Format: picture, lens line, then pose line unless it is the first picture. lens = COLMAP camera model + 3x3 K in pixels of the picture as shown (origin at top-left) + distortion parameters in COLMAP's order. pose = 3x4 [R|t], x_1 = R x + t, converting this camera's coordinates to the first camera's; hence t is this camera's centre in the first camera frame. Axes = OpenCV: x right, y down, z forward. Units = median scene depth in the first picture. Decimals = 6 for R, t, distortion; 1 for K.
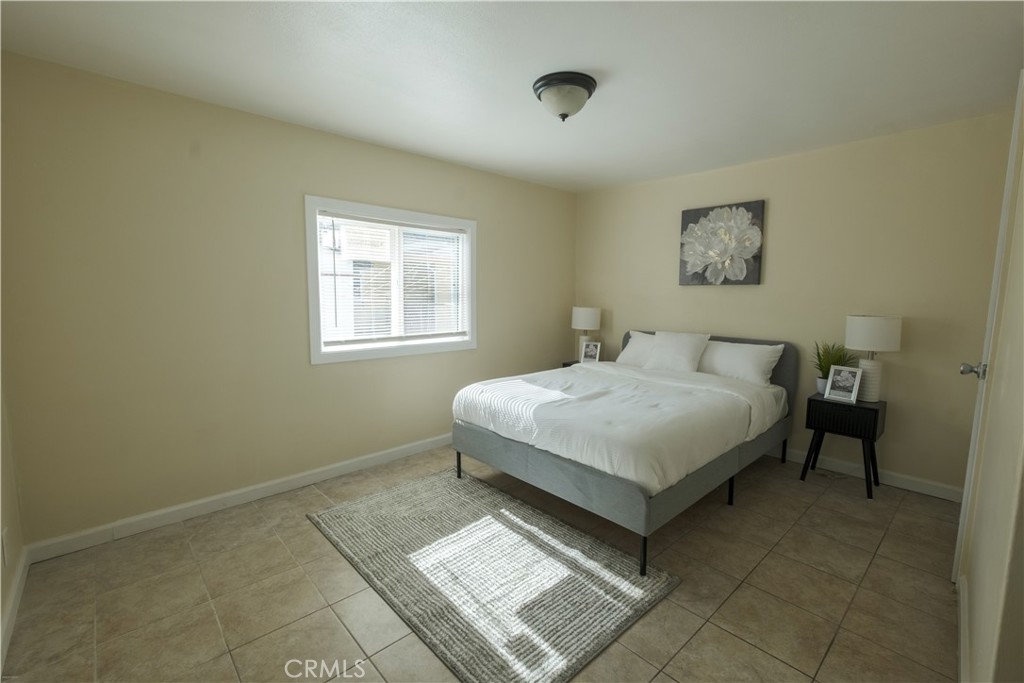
lens RADIAL K [[448.1, 0, 504.1], [0, 448.1, 340.6], [0, 0, 1]] dist [-0.003389, -0.000474]
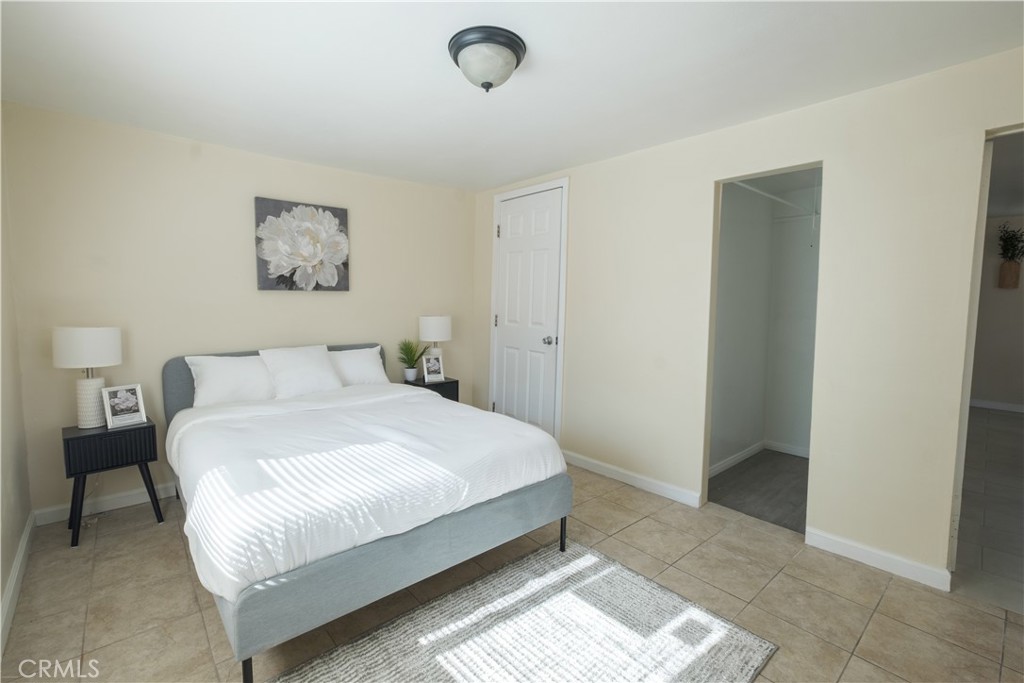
lens RADIAL K [[448.1, 0, 504.1], [0, 448.1, 340.6], [0, 0, 1]] dist [-0.003389, -0.000474]
pose [[0.032300, -0.094731, 0.994979, -0.446580], [0.106394, 0.990168, 0.090819, -0.068460], [-0.993799, 0.102926, 0.042061, 0.612934]]
